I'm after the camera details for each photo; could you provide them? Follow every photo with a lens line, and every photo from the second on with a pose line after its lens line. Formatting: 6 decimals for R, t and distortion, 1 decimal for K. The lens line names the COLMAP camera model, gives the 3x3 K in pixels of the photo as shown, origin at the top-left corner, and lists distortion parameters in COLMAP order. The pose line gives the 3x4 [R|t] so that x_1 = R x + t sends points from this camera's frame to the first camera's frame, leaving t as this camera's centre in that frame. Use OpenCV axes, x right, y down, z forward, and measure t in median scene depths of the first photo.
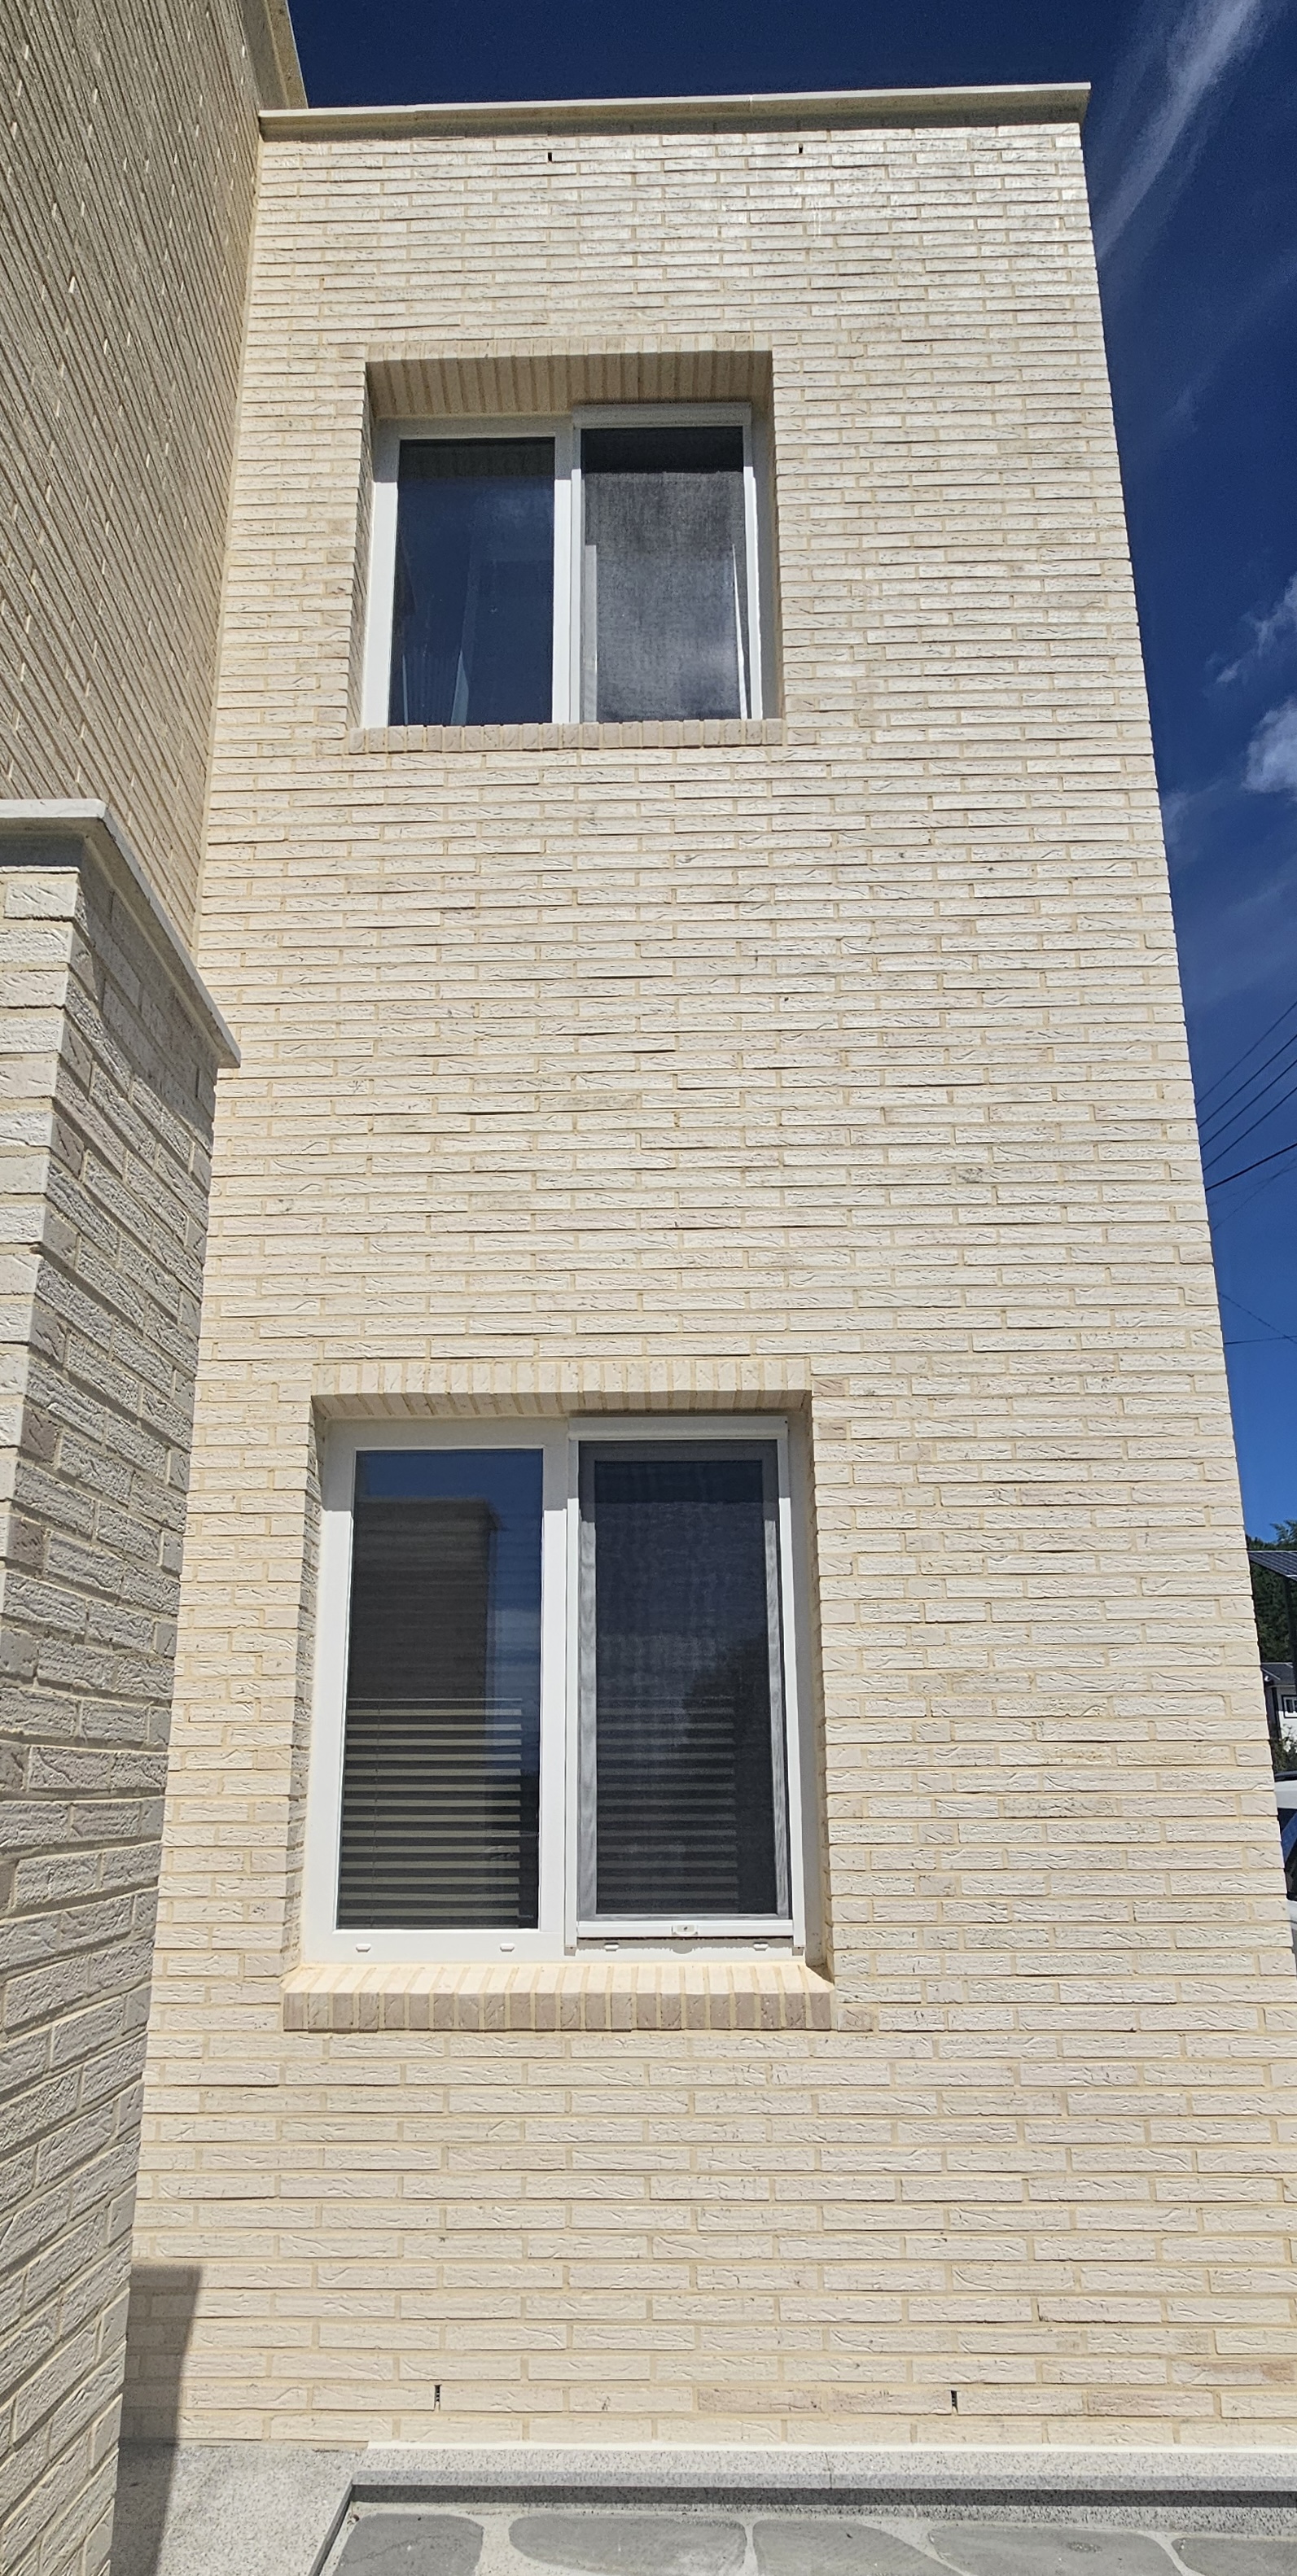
lens RADIAL K [[1261.9, 0, 648.6], [0, 1261.9, 1287.9], [0, 0, 1]] dist [0.001480, -0.000145]
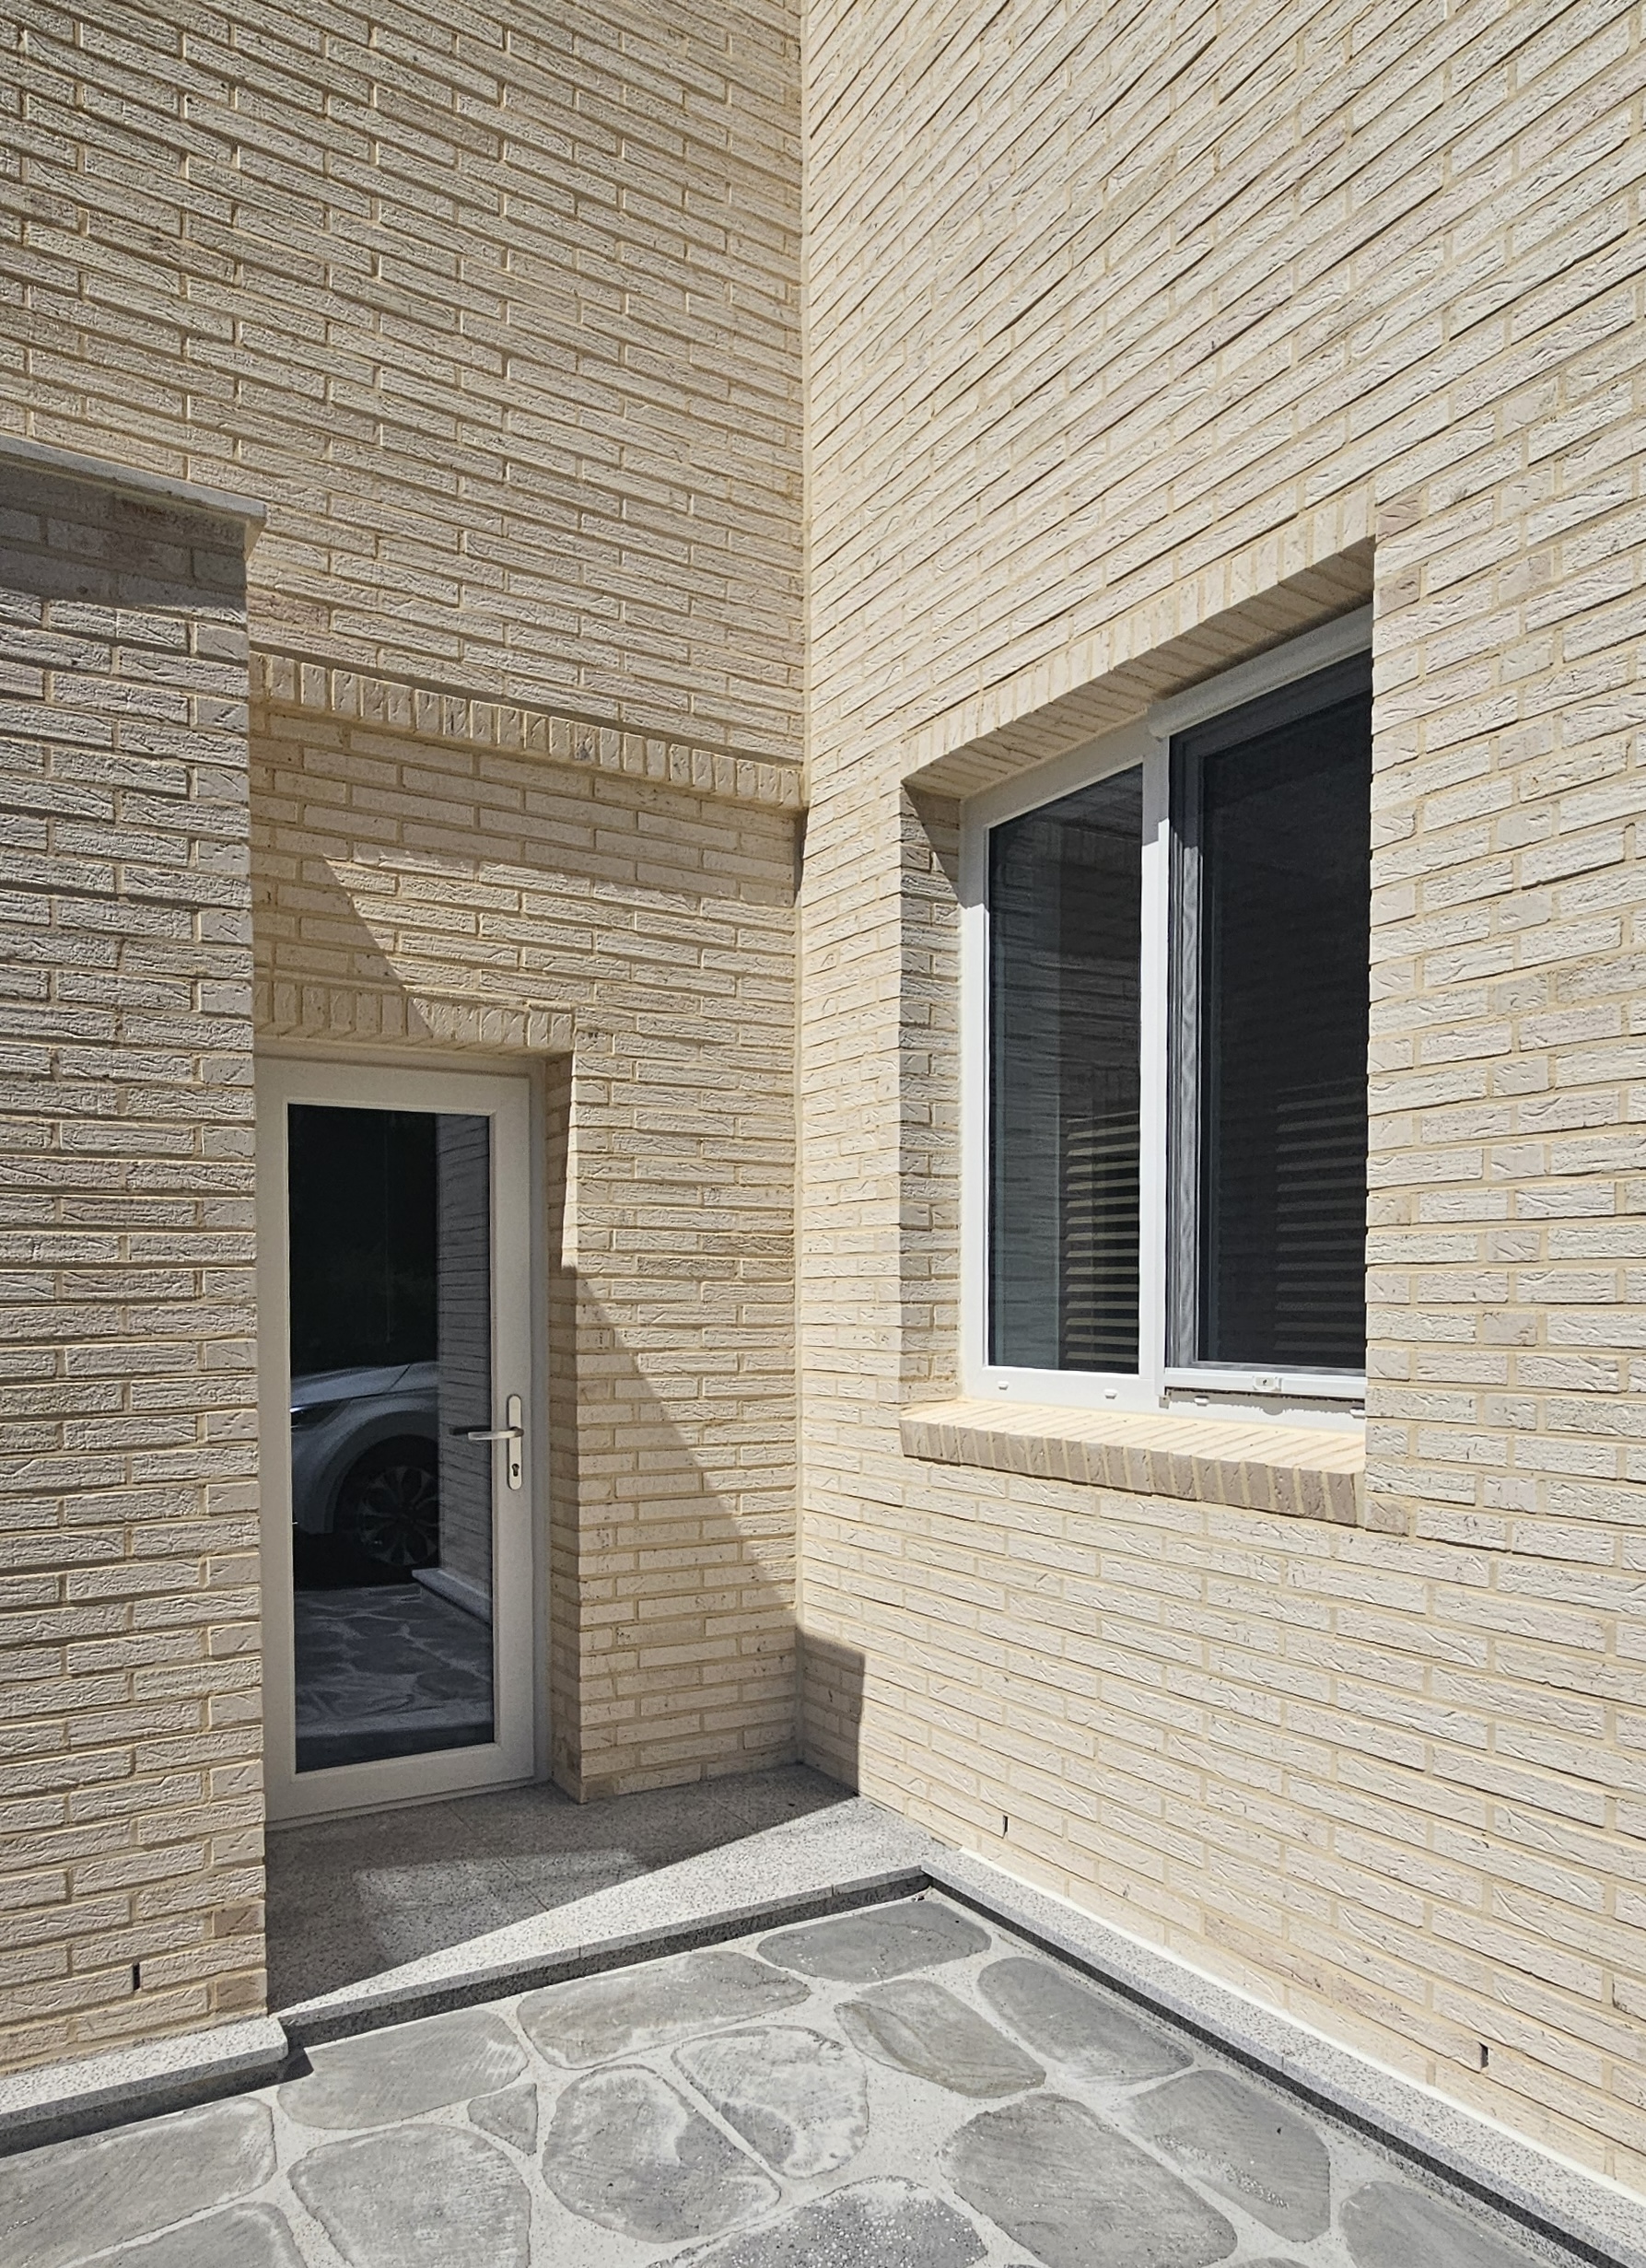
lens RADIAL K [[1609.0, 0, 823.9], [0, 1609.0, 1134.1], [0, 0, 1]] dist [0.004990, -0.000522]
pose [[0.518011, -0.082575, -0.851379, 0.670972], [0.314933, 0.943823, 0.100077, 0.208659], [0.795287, -0.319969, 0.514917, 0.384488]]
